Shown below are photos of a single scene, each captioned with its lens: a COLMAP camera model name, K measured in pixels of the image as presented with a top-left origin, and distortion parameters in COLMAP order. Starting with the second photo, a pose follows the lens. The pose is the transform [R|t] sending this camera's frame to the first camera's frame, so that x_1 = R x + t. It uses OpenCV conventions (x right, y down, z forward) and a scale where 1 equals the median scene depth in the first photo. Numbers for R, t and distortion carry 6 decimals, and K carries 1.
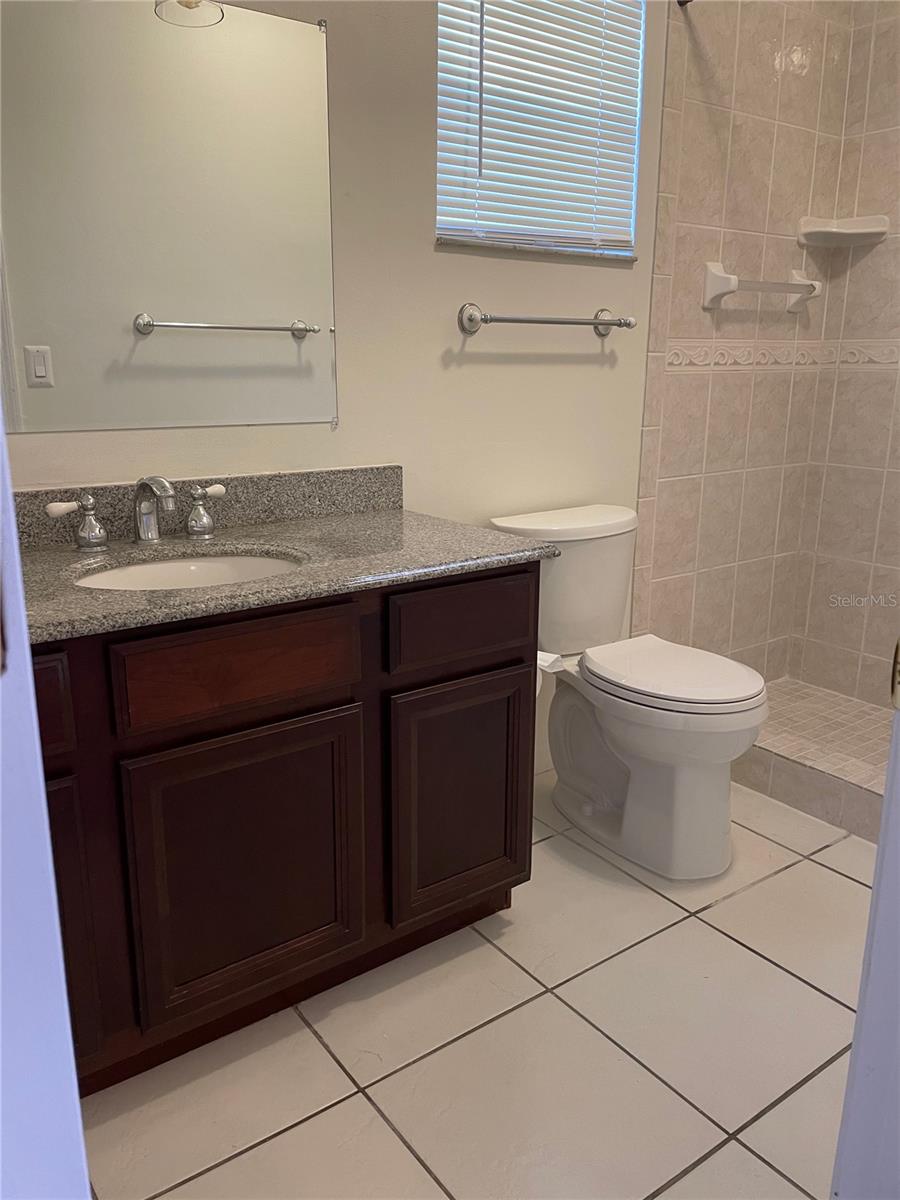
lens RADIAL K [[906.0, 0, 450.0], [0, 906.0, 597.2], [0, 0, 1]] dist [0.098159, -0.129525]
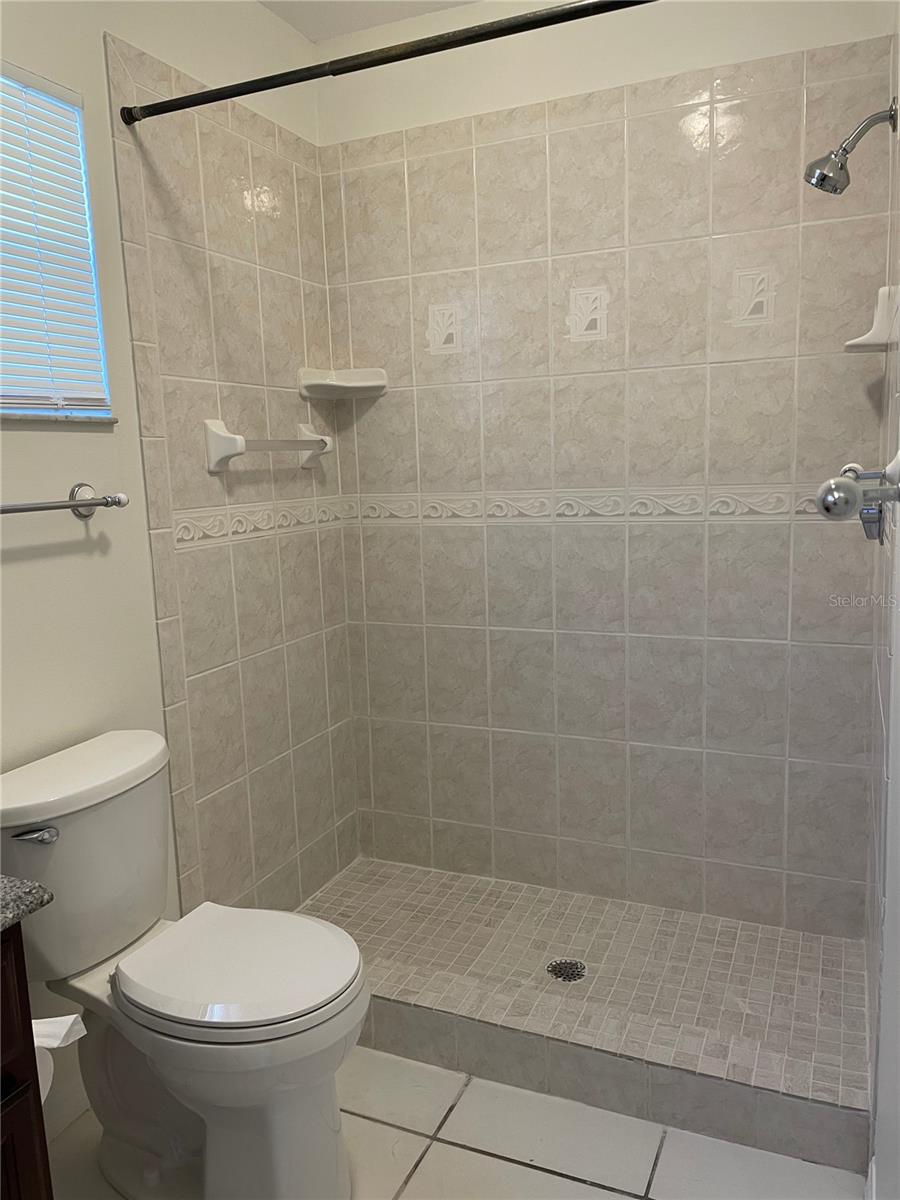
lens RADIAL K [[906.0, 0, 456.0], [0, 906.0, 601.9], [0, 0, 1]] dist [0.098159, -0.129525]
pose [[0.864438, -0.111031, 0.490325, 0.044612], [0.163097, 0.984492, -0.064607, -0.101368], [-0.475548, 0.135819, 0.869142, 0.170206]]
